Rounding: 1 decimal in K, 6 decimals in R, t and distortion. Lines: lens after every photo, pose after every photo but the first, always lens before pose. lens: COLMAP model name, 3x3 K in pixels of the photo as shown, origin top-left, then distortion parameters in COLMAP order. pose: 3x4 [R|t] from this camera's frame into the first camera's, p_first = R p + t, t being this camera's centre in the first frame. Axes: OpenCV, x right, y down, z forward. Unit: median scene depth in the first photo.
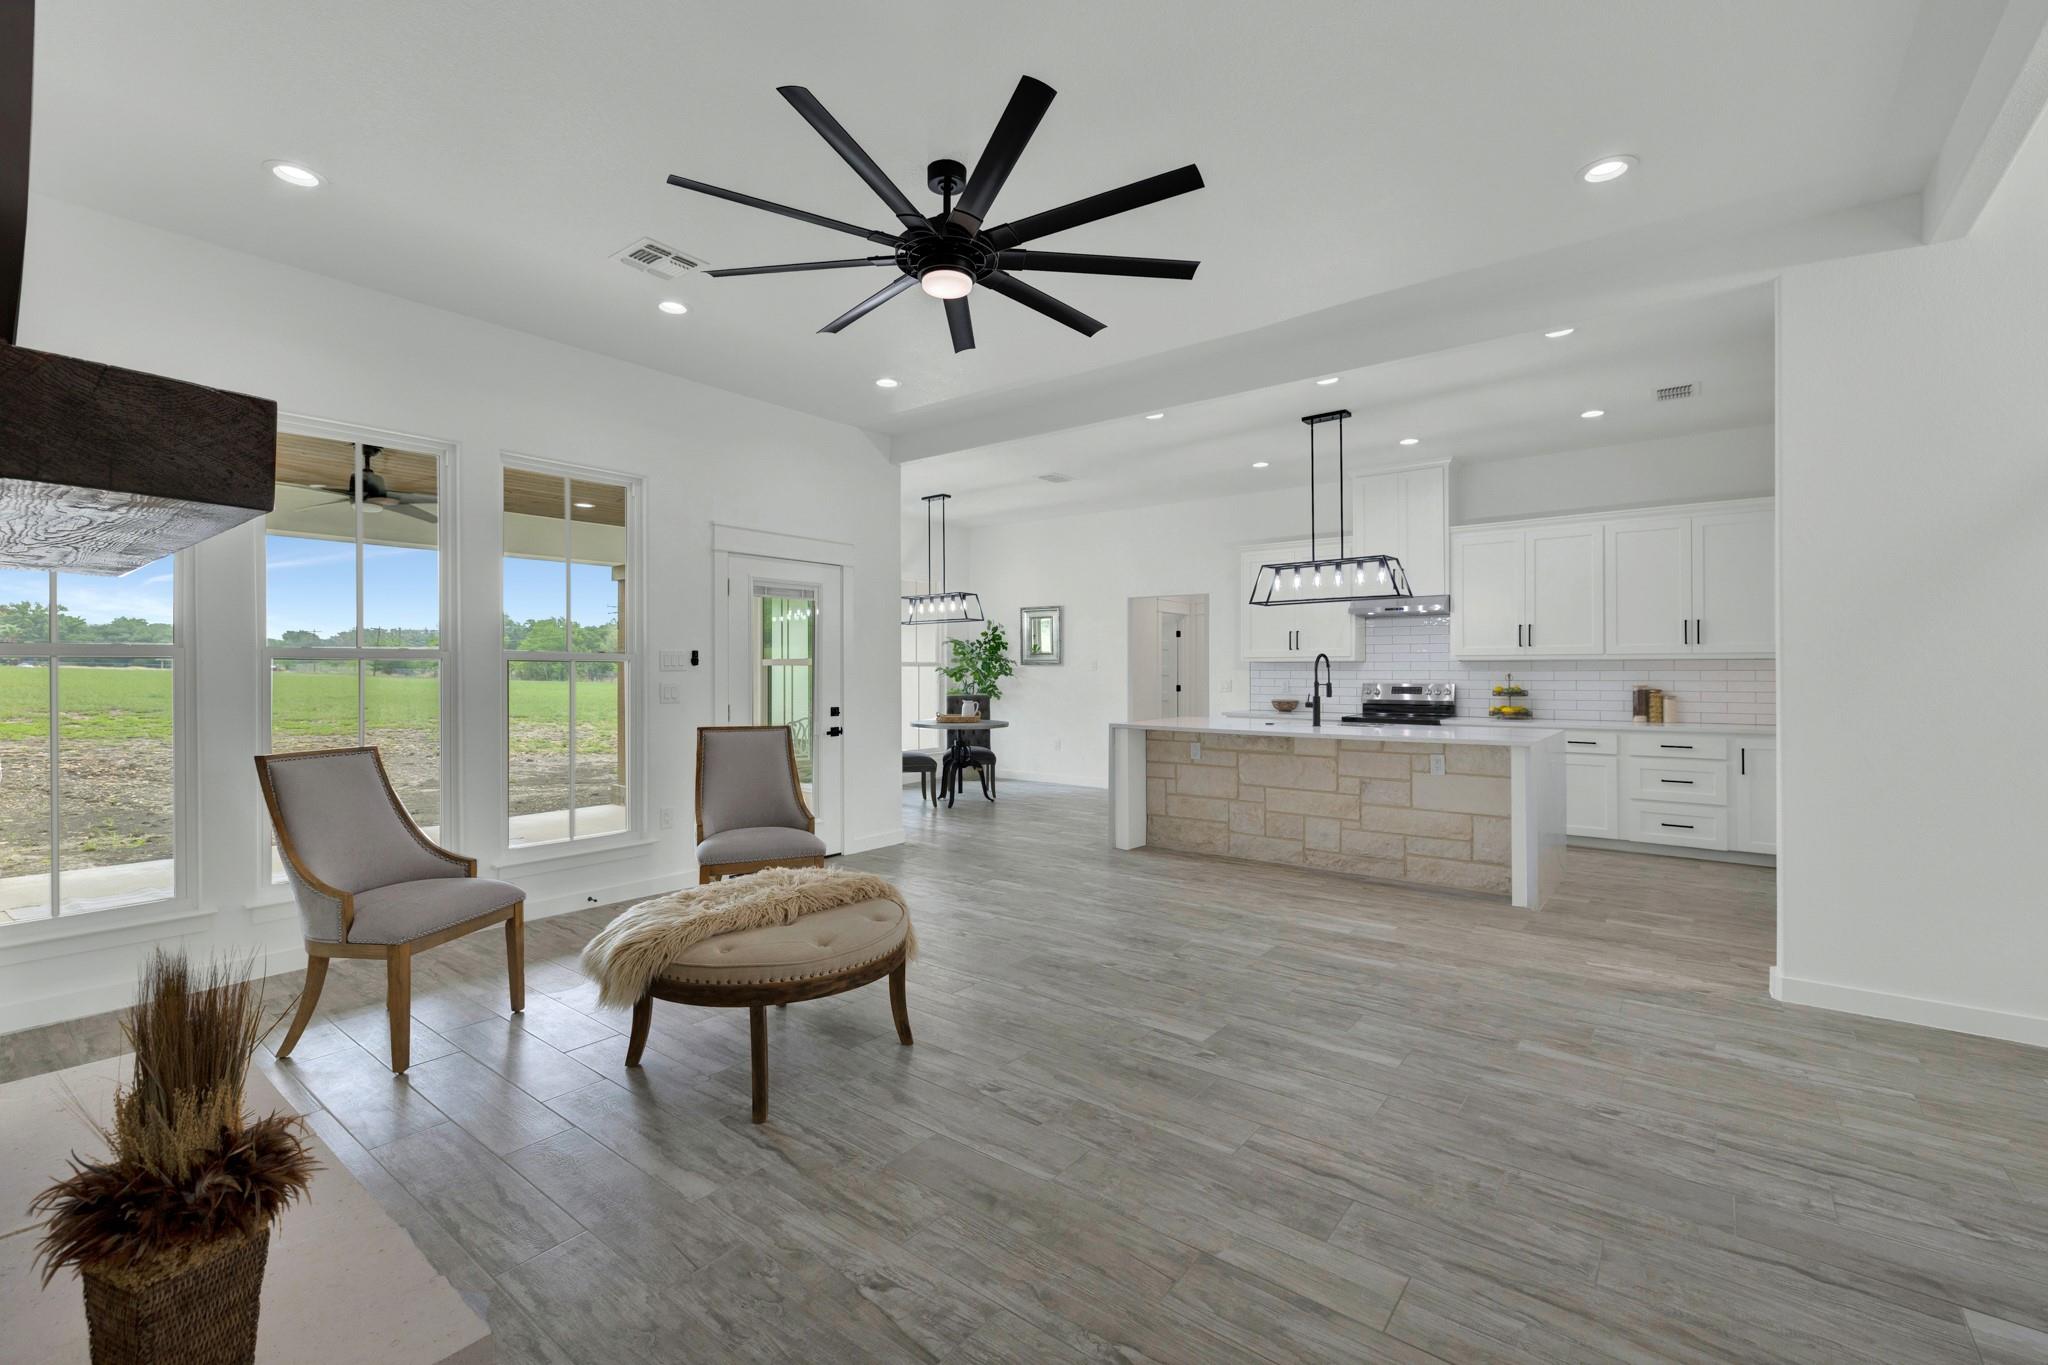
lens RADIAL K [[883.1, 0, 996.6], [0, 883.1, 678.3], [0, 0, 1]] dist [0.002821, 0.001313]
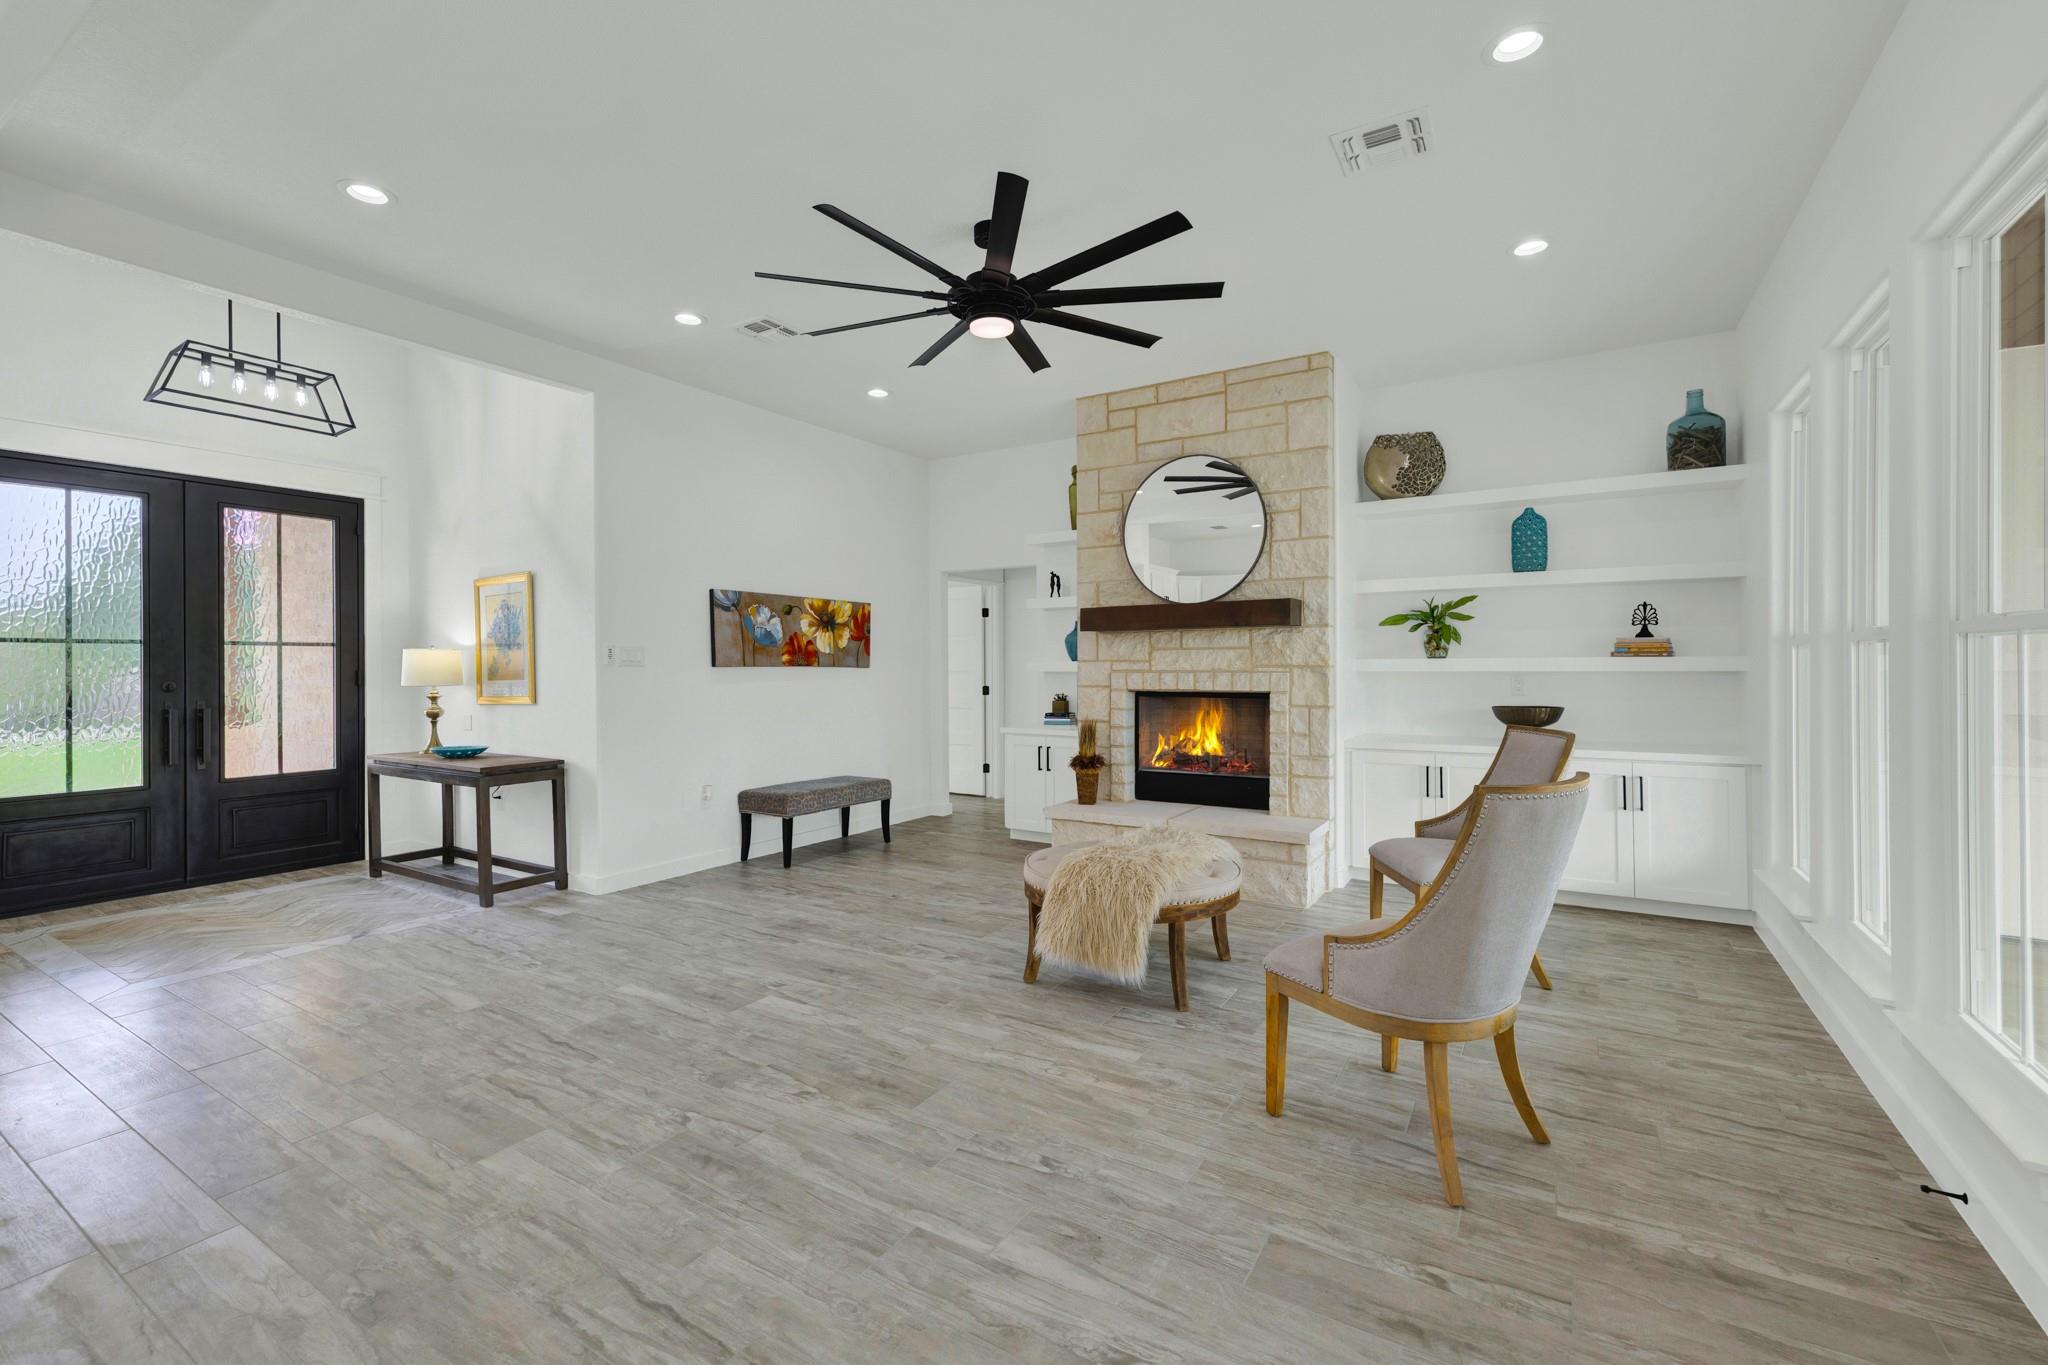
lens RADIAL K [[883.1, 0, 1006.4], [0, 883.1, 669.4], [0, 0, 1]] dist [0.002821, 0.001313]
pose [[-0.992647, 0.007075, -0.120834, 0.036733], [0.005311, 0.999875, 0.014917, -0.009559], [0.120925, 0.014166, -0.992561, 1.173980]]
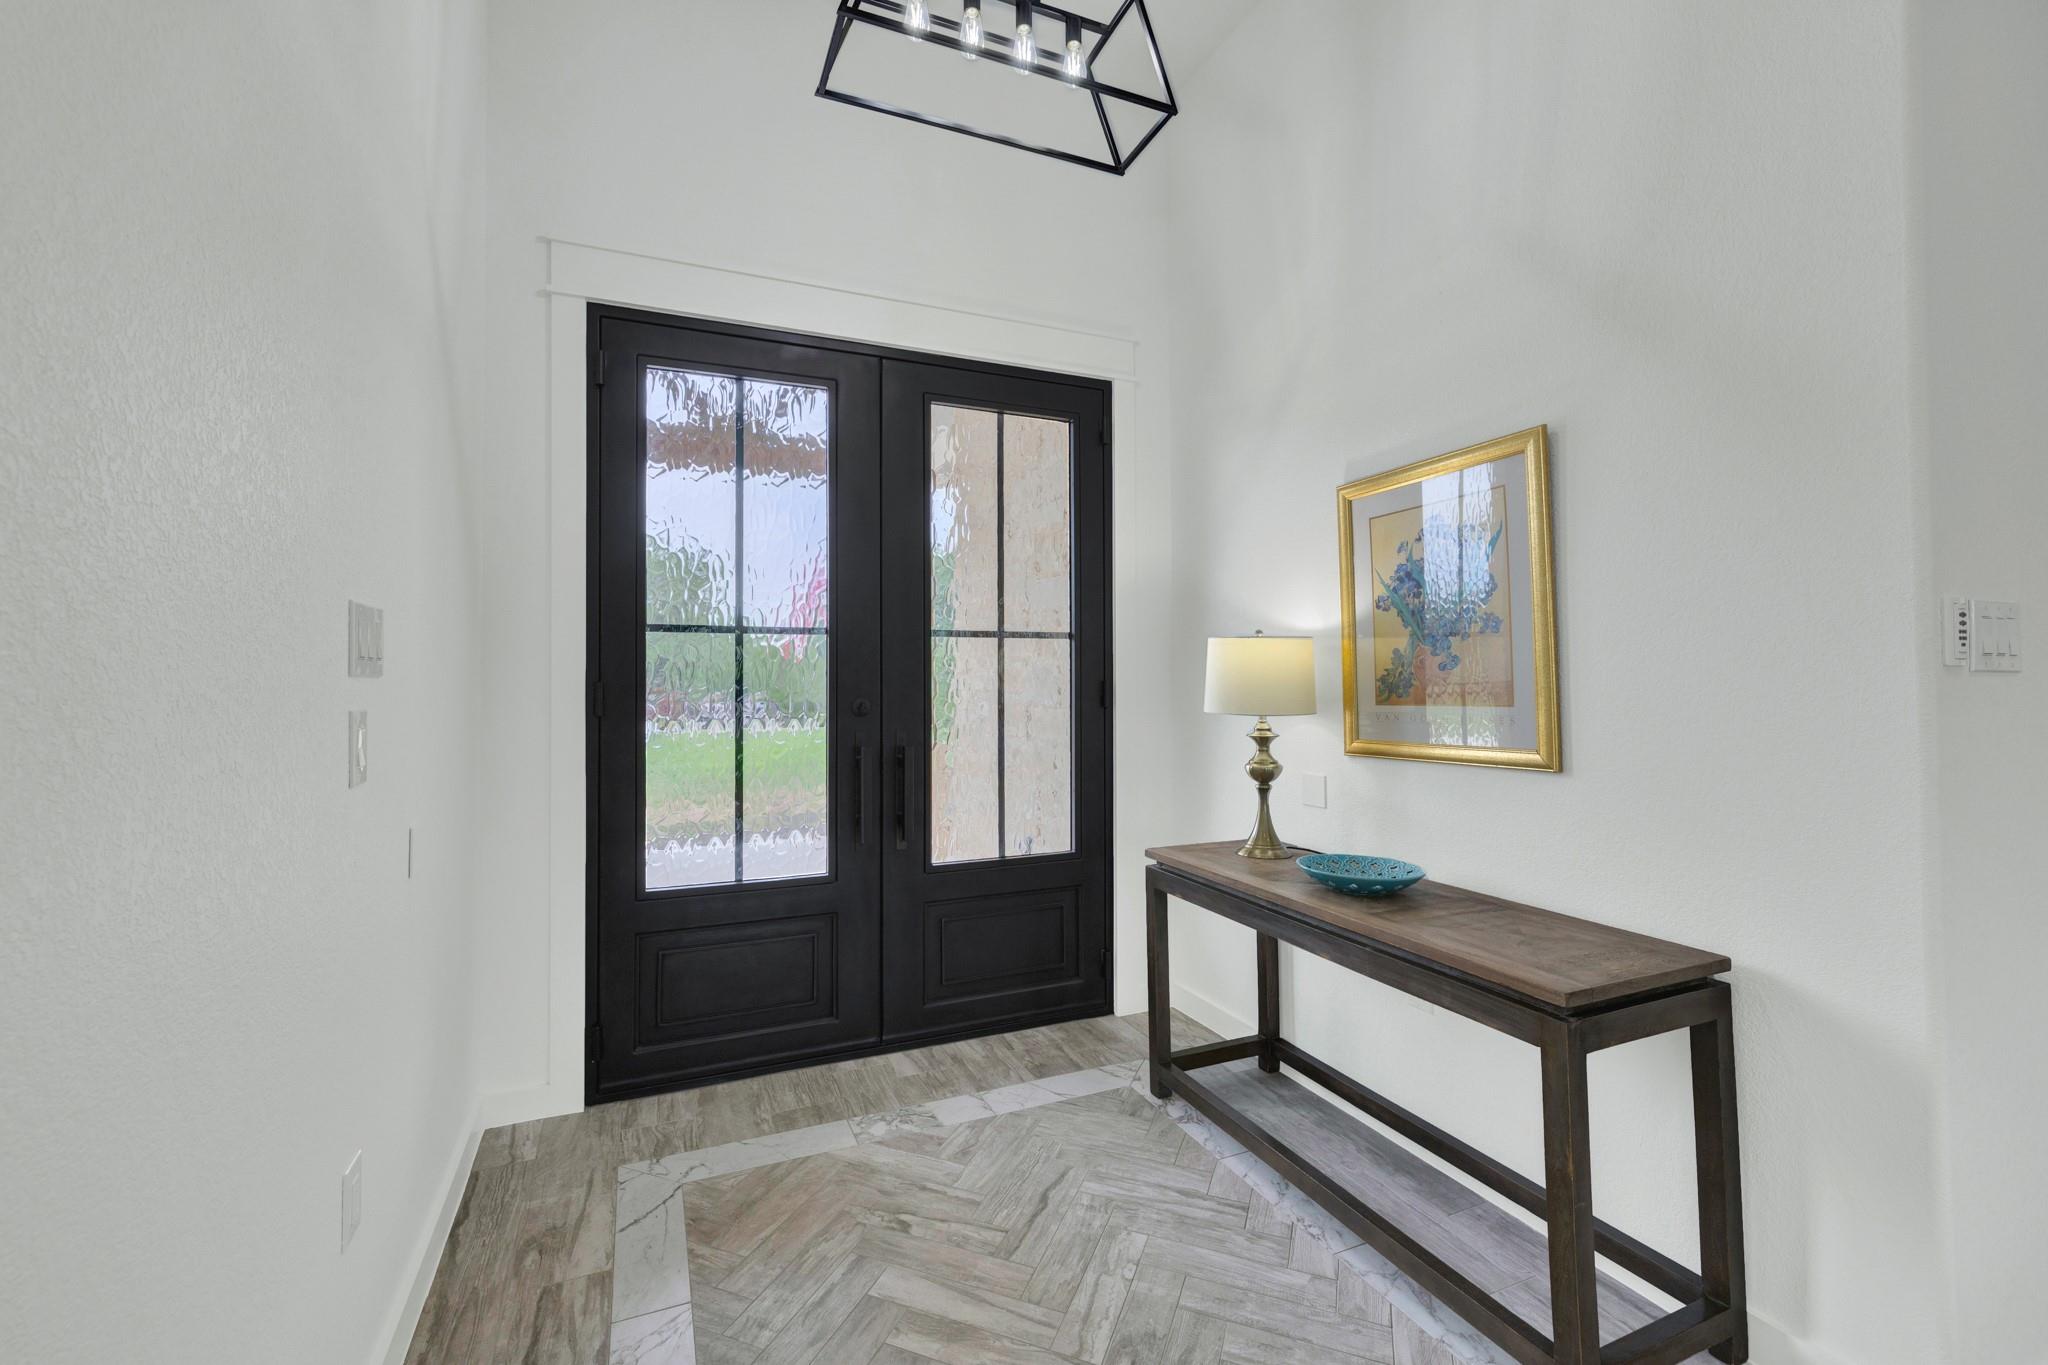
lens RADIAL K [[847.5, 0, 1014.3], [0, 847.5, 673.8], [0, 0, 1]] dist [-0.001339, -0.000087]
pose [[-0.886748, 0.008204, 0.462180, 0.460116], [0.012797, 0.999895, 0.006804, -0.005768], [-0.462076, 0.011948, -0.886760, 0.579310]]
